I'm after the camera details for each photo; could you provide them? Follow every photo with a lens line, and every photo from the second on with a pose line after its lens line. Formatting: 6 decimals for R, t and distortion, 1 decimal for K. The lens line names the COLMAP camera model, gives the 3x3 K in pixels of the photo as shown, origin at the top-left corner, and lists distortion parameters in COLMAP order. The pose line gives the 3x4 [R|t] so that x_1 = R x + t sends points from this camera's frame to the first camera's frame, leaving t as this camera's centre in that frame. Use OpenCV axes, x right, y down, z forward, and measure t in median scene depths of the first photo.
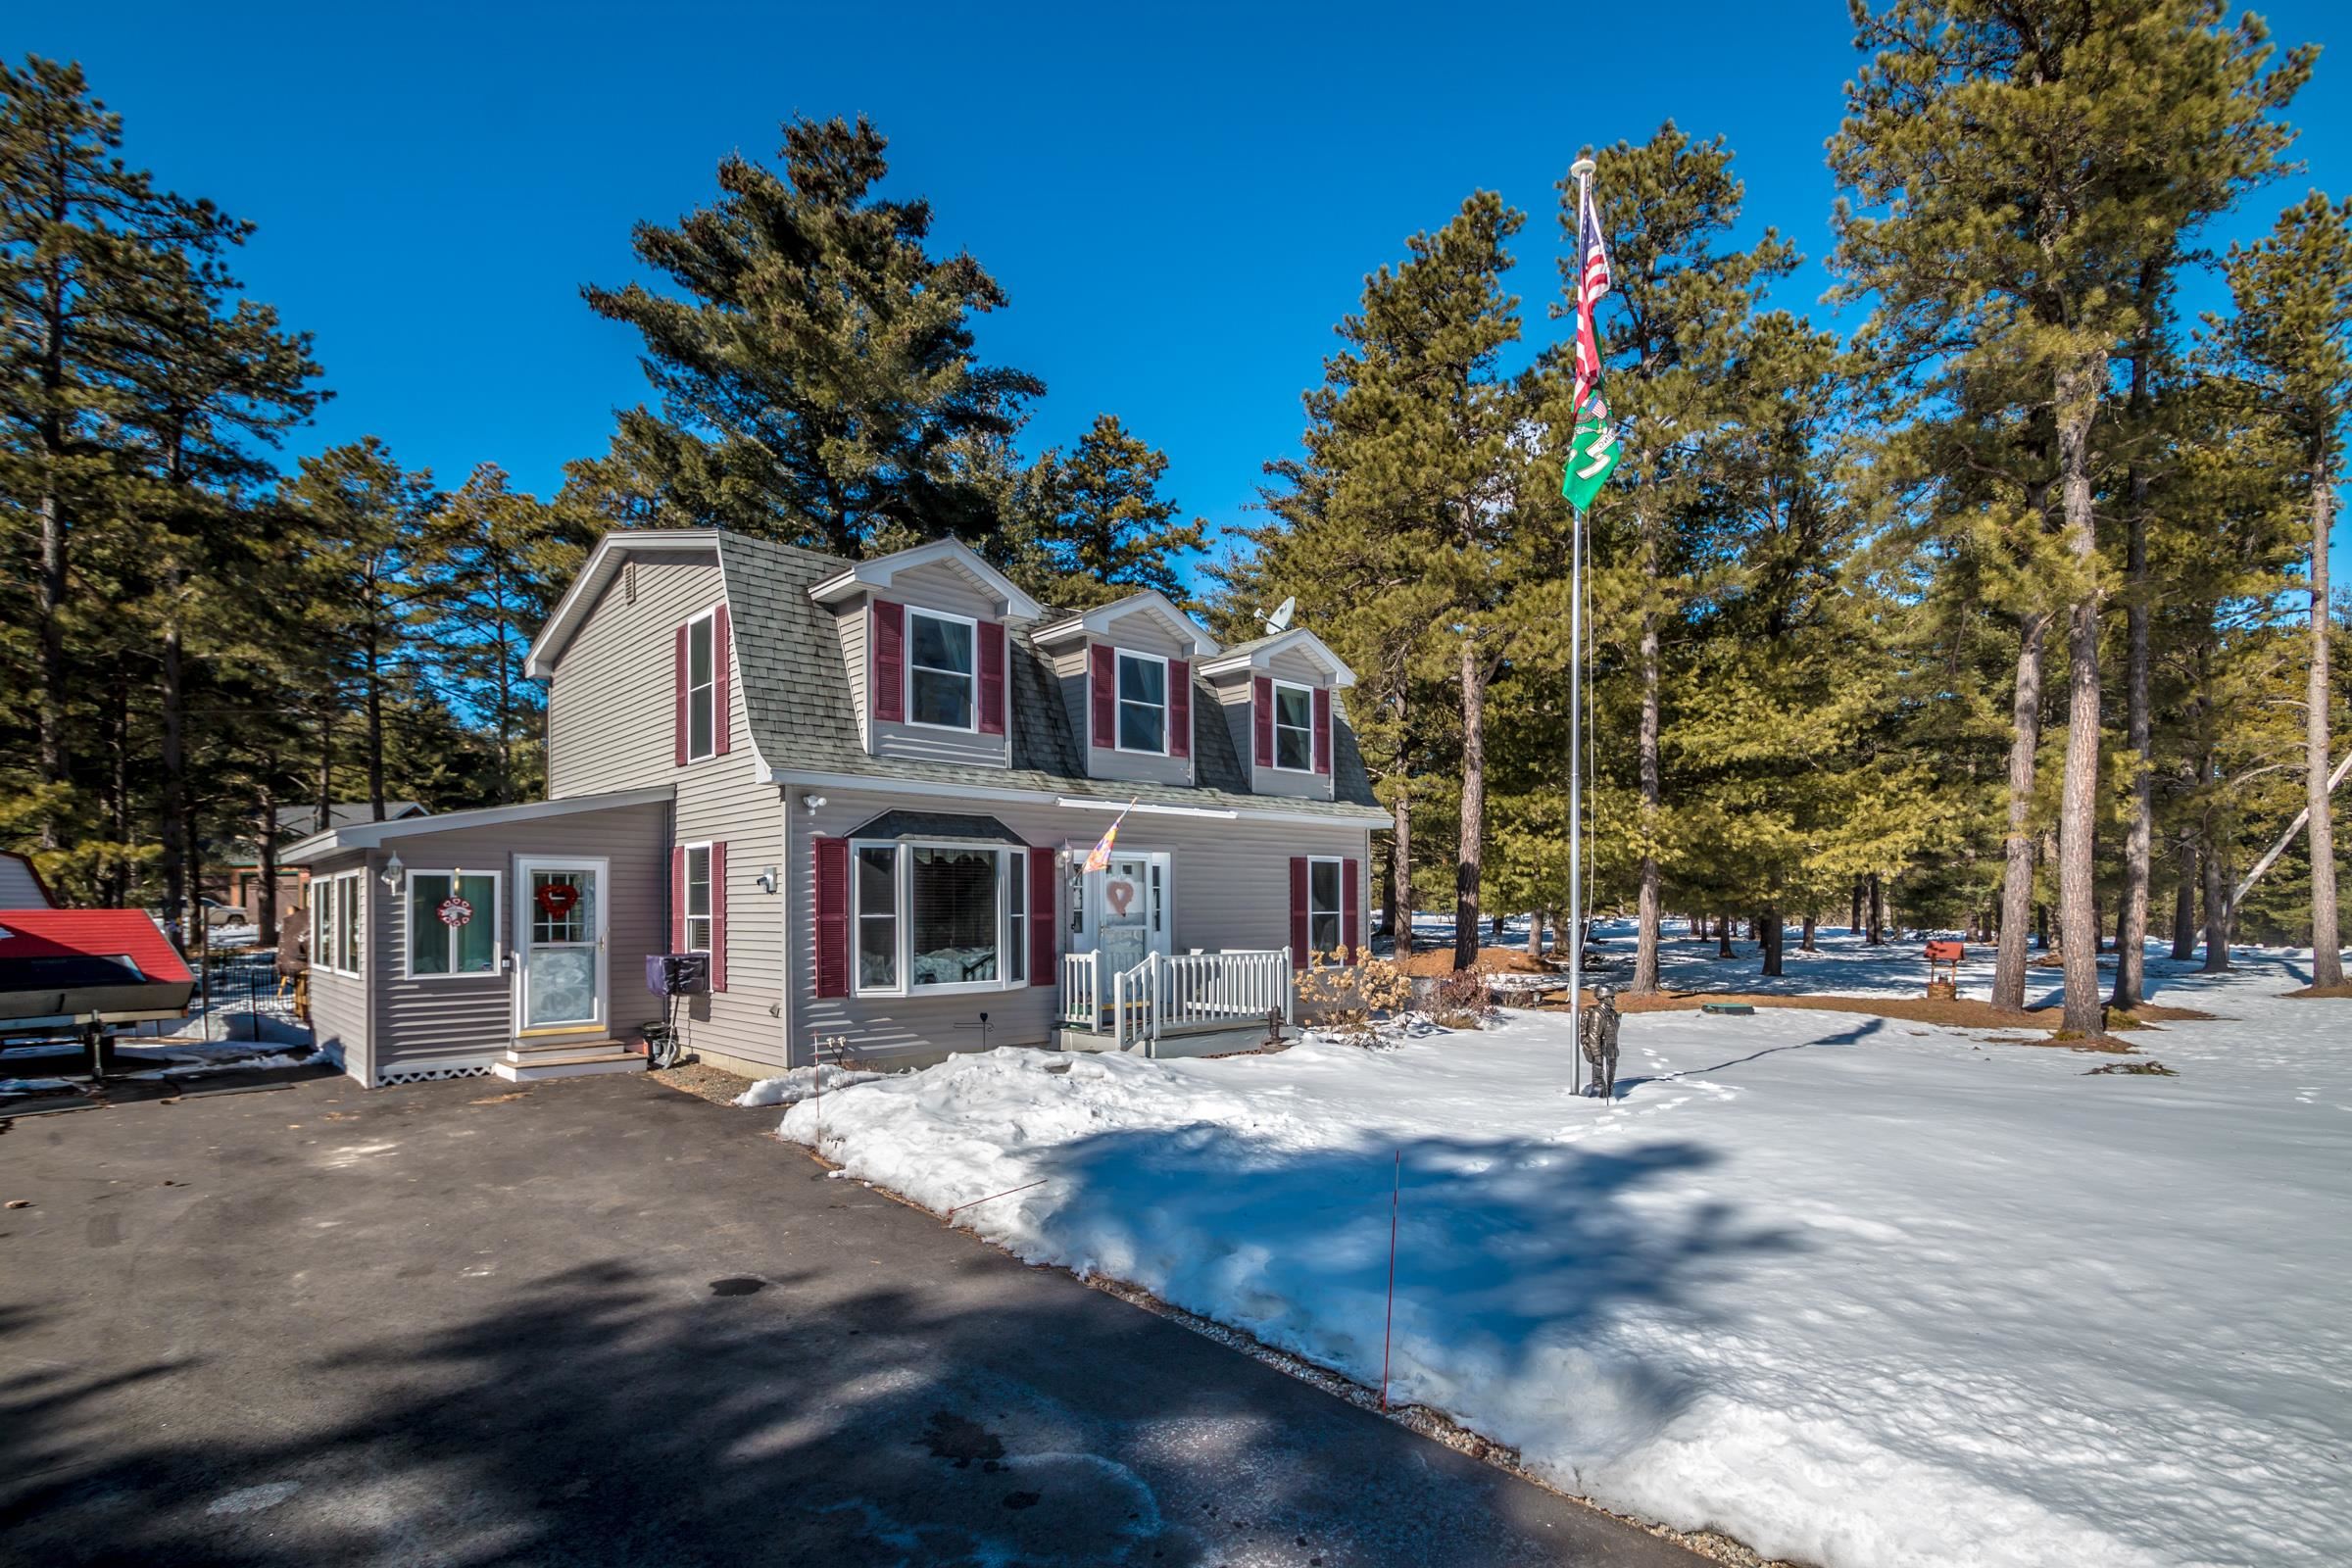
lens RADIAL K [[1061.5, 0, 1120.6], [0, 1061.5, 892.1], [0, 0, 1]] dist [0.006170, -0.012080]
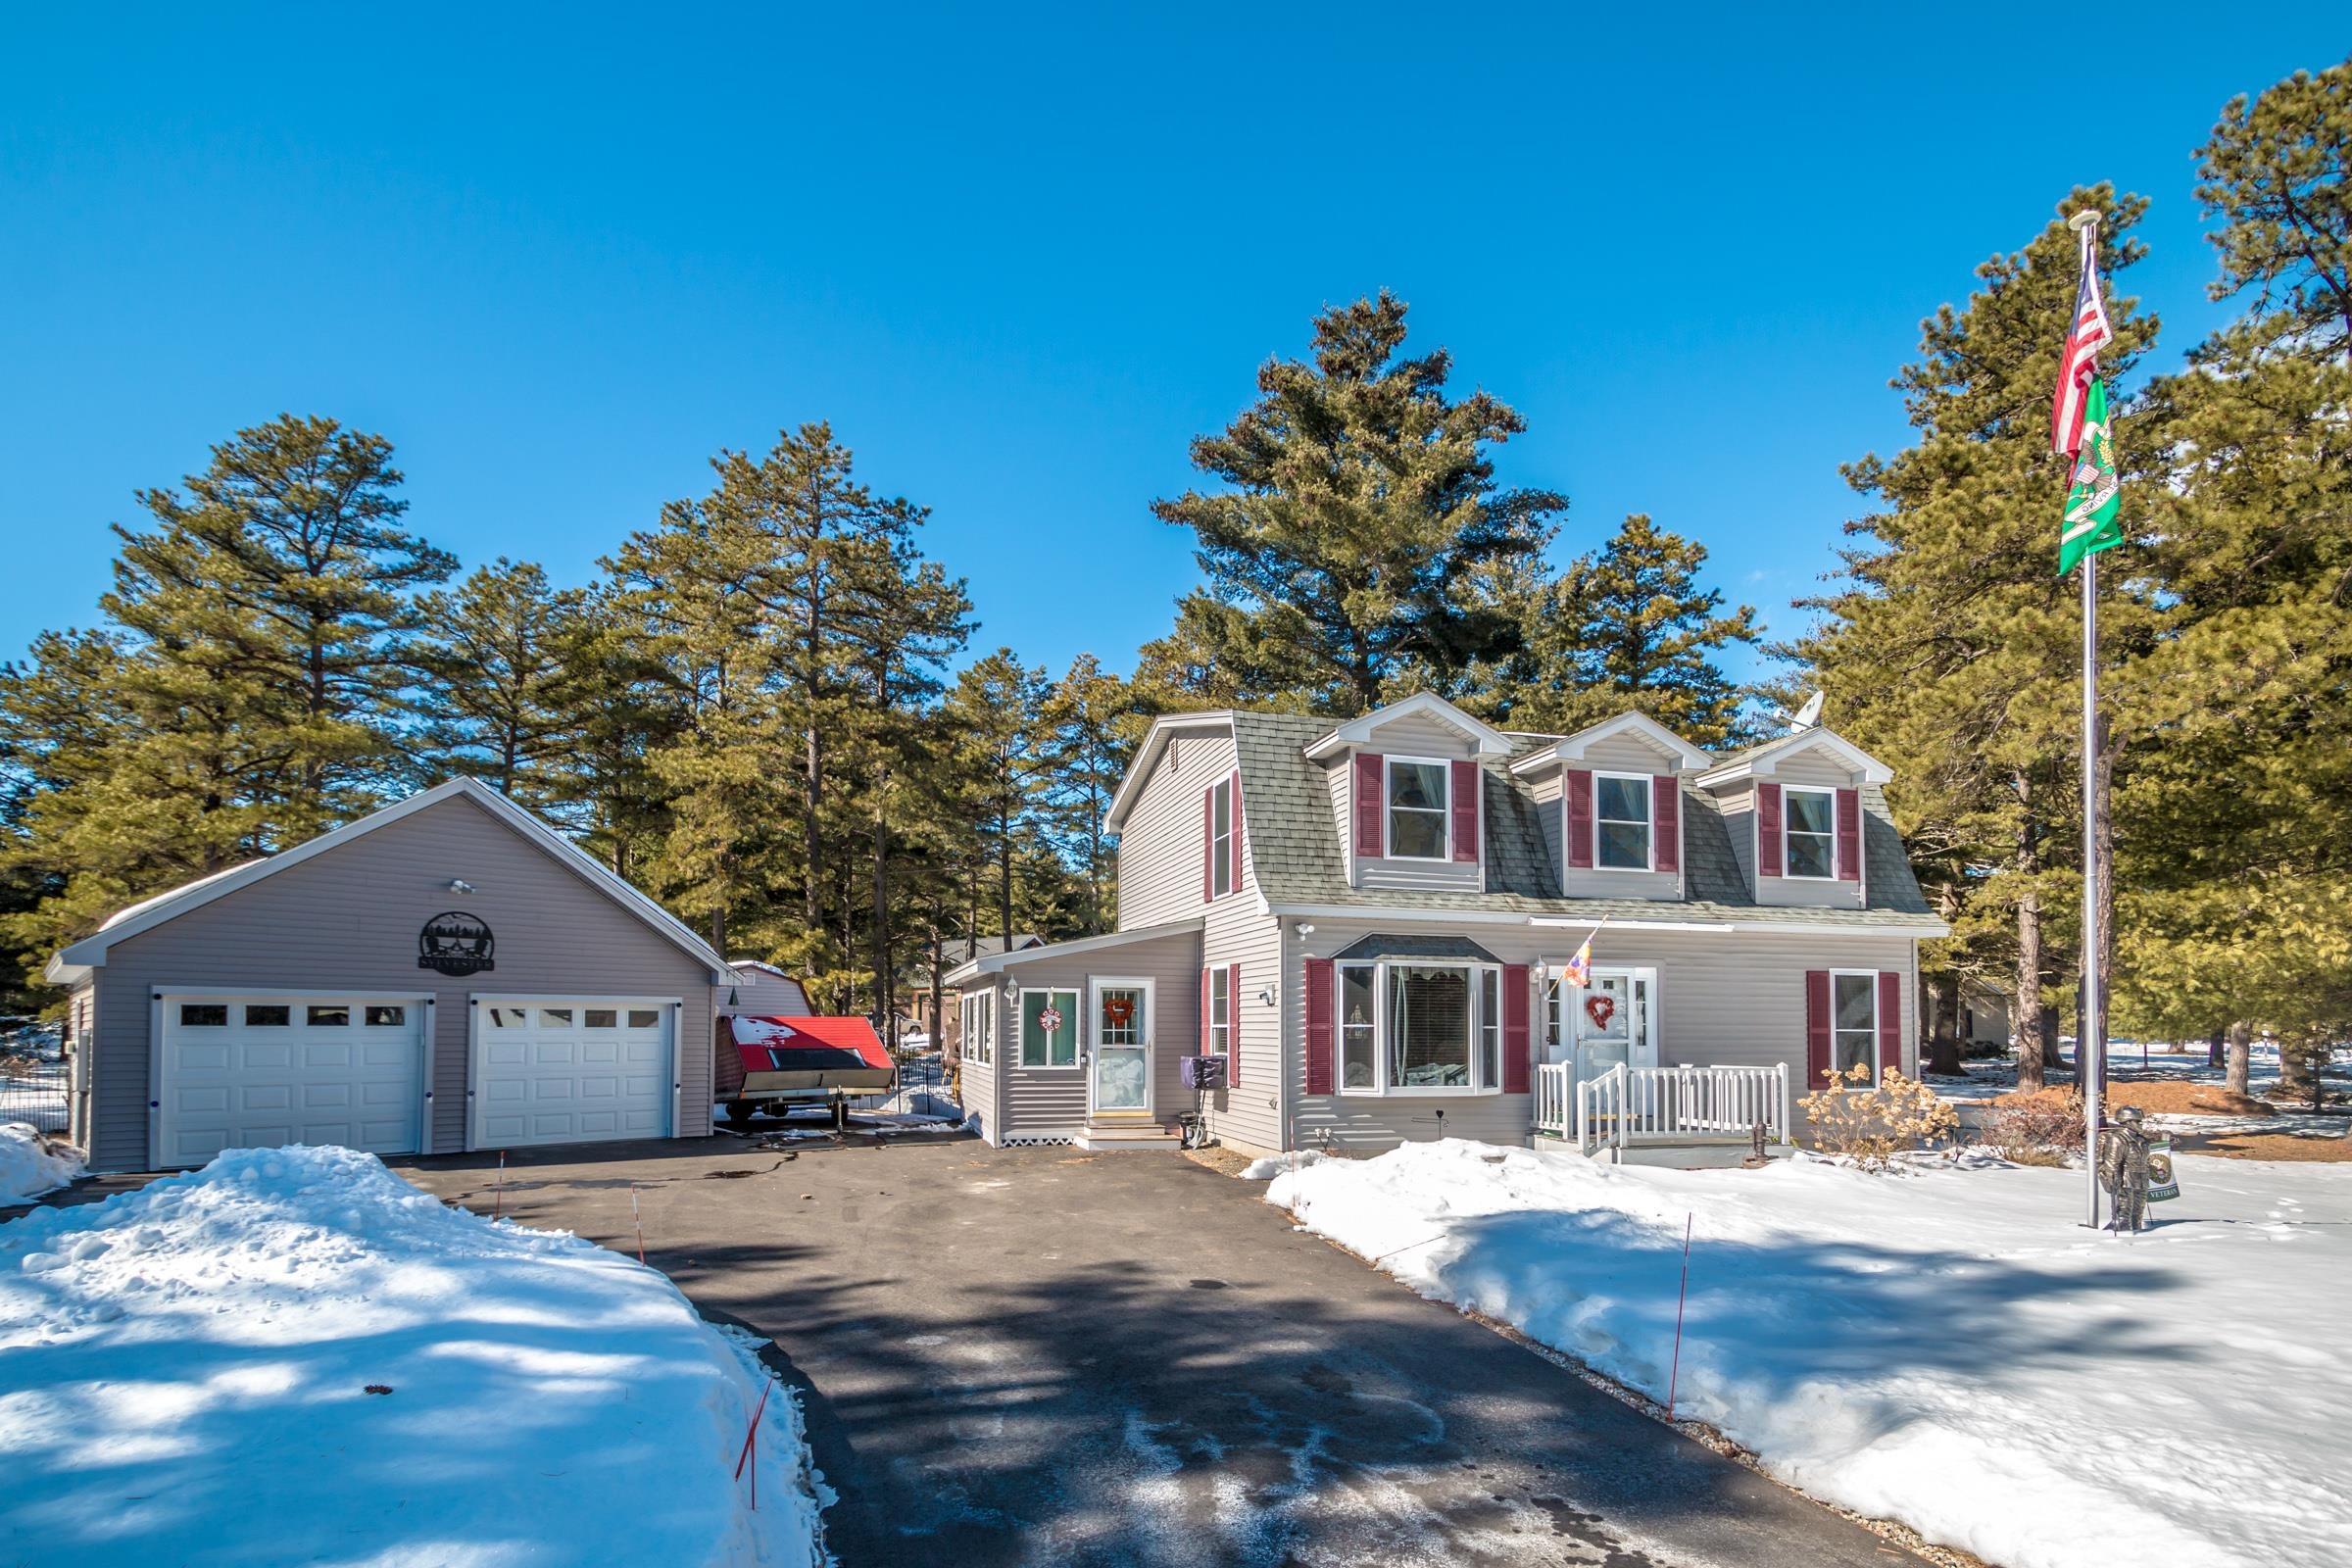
lens RADIAL K [[1055.7, 0, 1162.0], [0, 1055.7, 983.4], [0, 0, 1]] dist [0.001419, -0.006361]
pose [[0.893509, -0.007129, -0.448988, 0.078857], [-0.004853, 0.999662, -0.025531, 0.005689], [0.449018, 0.024991, 0.893173, -0.101304]]
